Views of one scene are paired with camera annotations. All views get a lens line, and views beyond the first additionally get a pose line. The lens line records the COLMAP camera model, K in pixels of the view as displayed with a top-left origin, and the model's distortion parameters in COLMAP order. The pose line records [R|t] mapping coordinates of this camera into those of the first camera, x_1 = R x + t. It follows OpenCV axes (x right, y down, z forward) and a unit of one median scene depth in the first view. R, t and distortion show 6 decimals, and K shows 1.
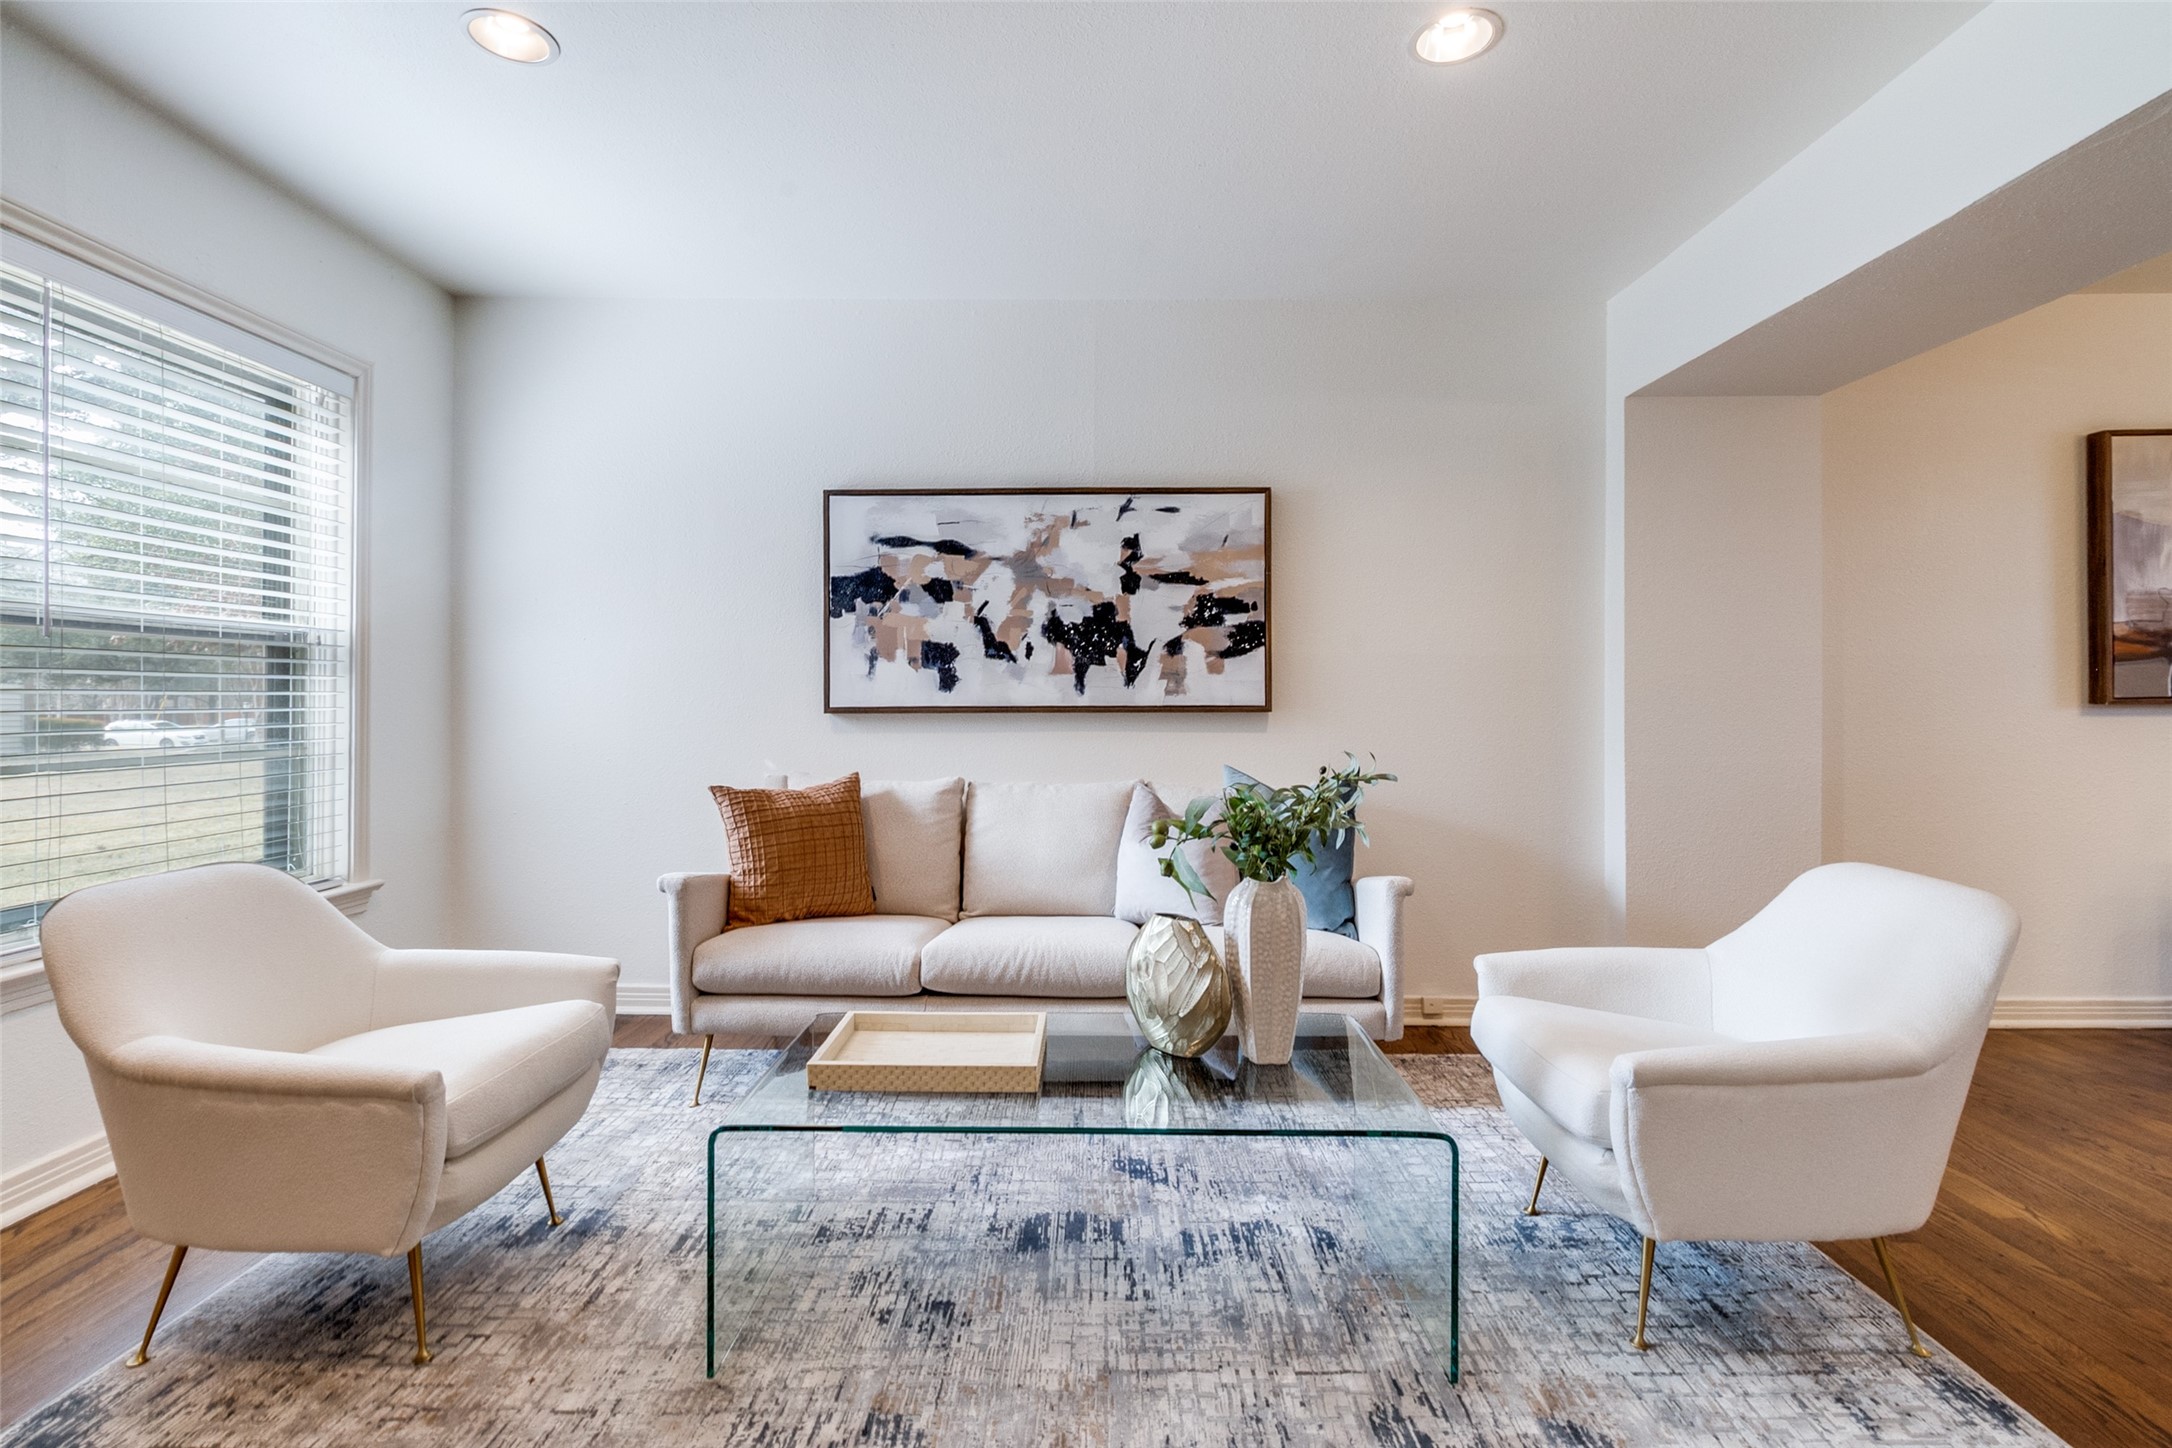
lens RADIAL K [[1000.0, 0, 1083.2], [0, 1000.0, 712.5], [0, 0, 1]] dist [-0.001426, -0.000268]
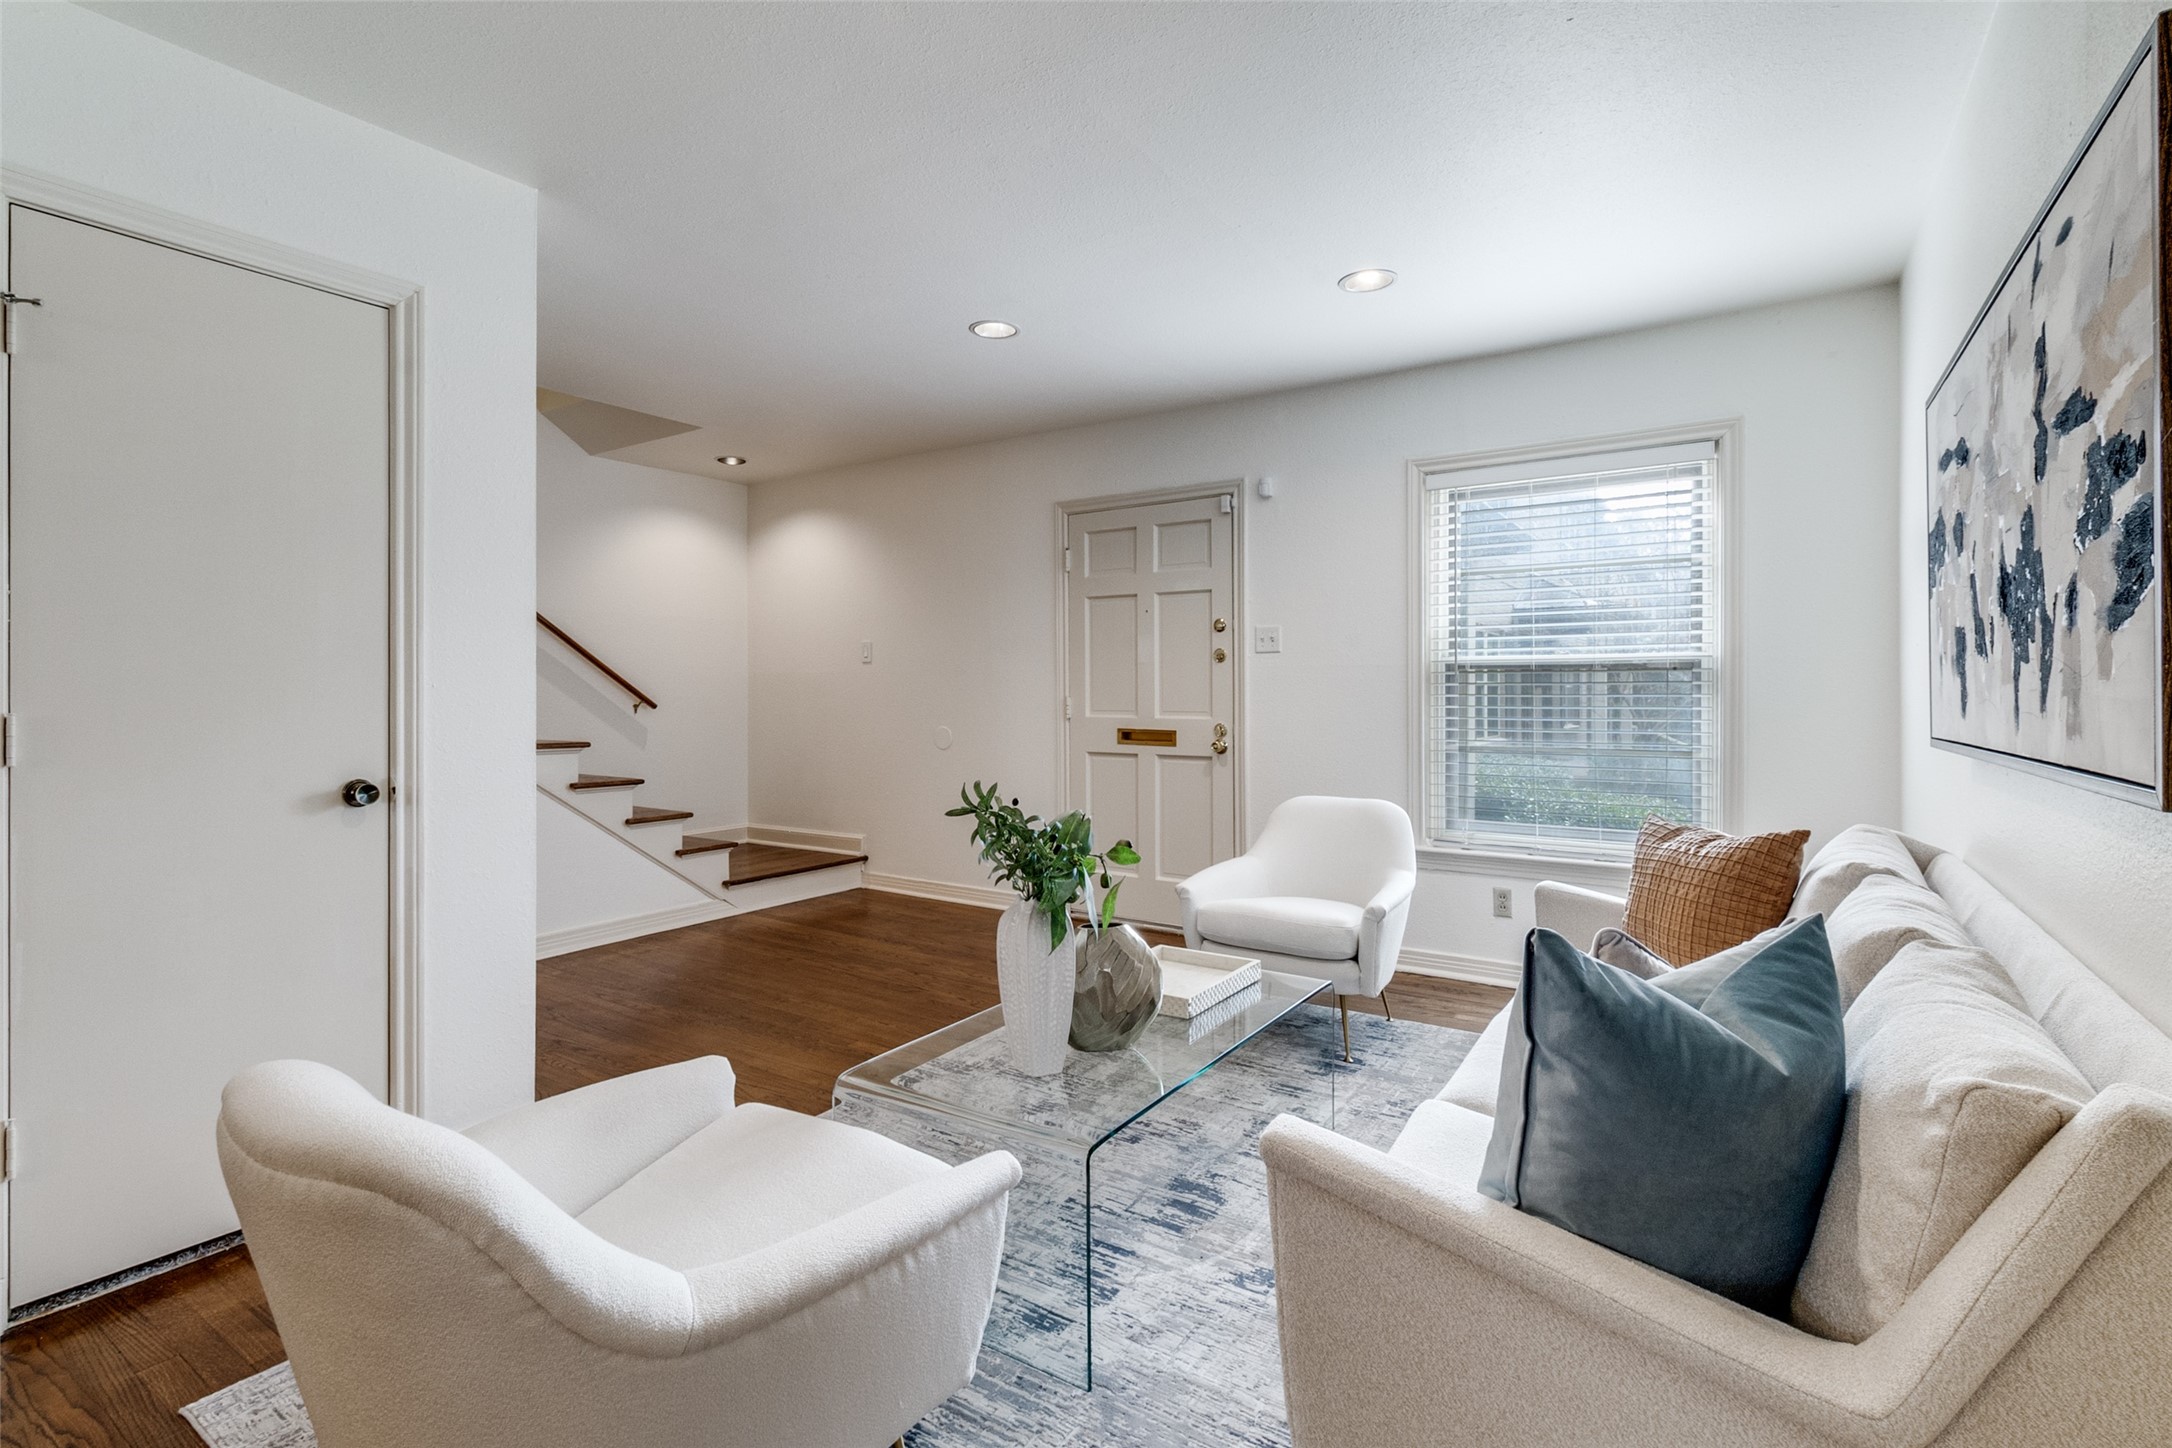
lens RADIAL K [[1007.2, 0, 1089.3], [0, 1007.2, 682.3], [0, 0, 1]] dist [-0.000330, -0.000070]
pose [[-0.528271, -0.011648, -0.848996, 0.584628], [-0.012579, 0.999904, -0.005891, -0.030673], [0.848983, 0.007567, -0.528366, 0.889354]]
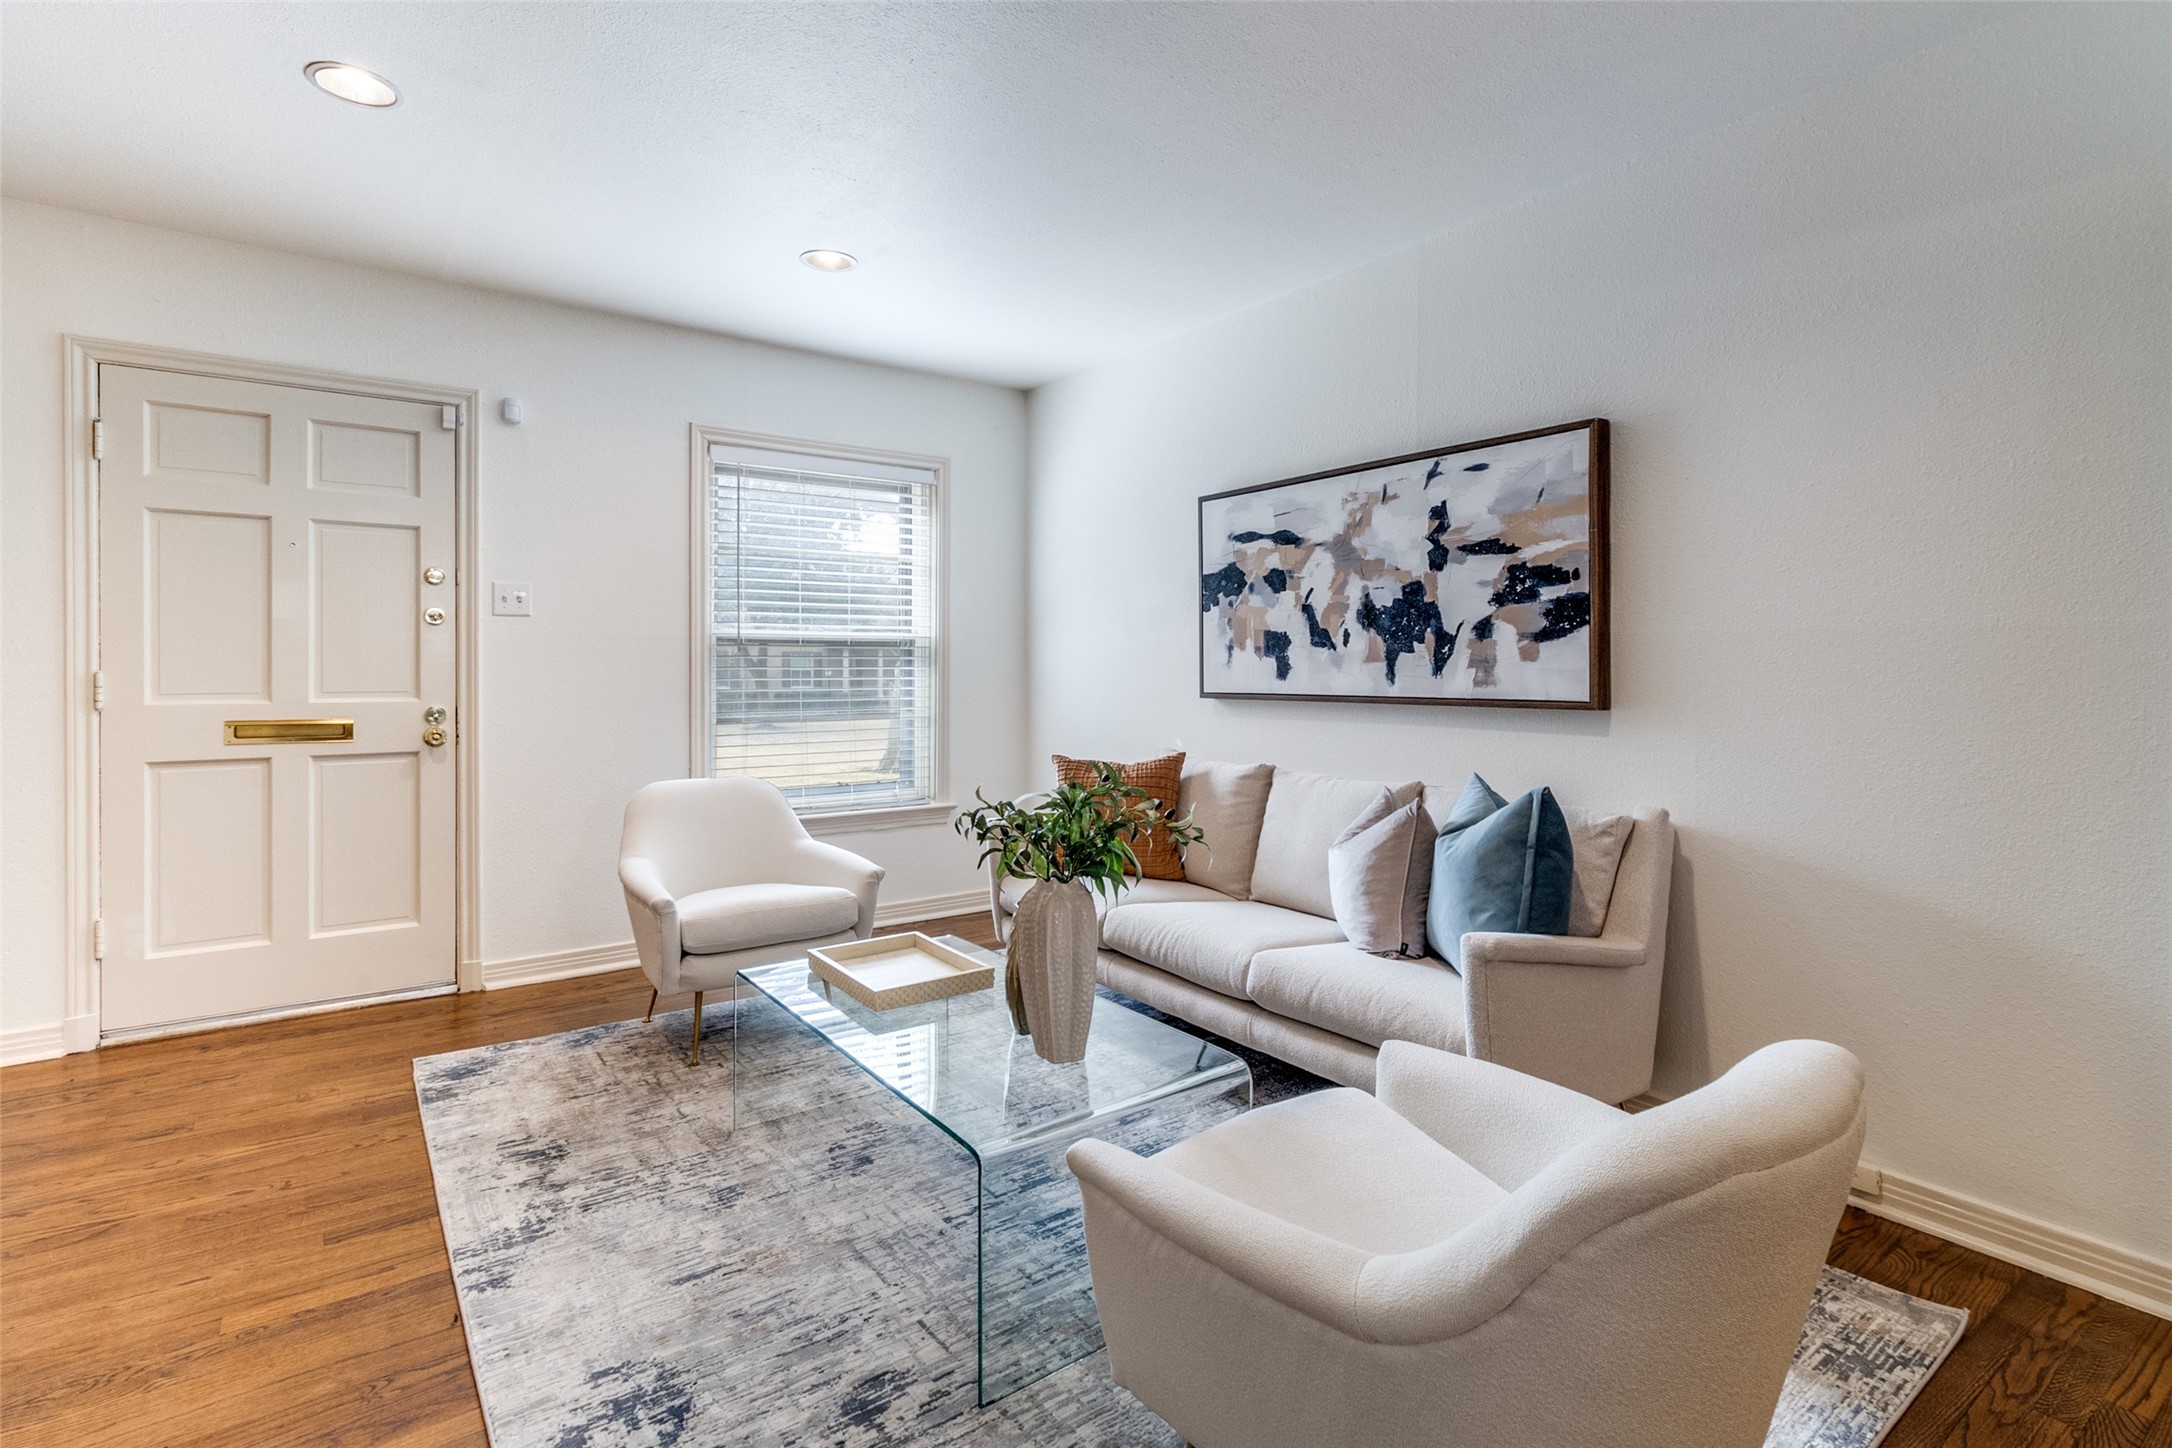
lens RADIAL K [[1007.2, 0, 1089.3], [0, 1007.2, 682.3], [0, 0, 1]] dist [-0.000330, -0.000070]
pose [[0.612724, 0.012280, -0.790202, 0.557682], [-0.009594, 0.999921, 0.008100, -0.024636], [0.790239, 0.002618, 0.612793, 0.217561]]
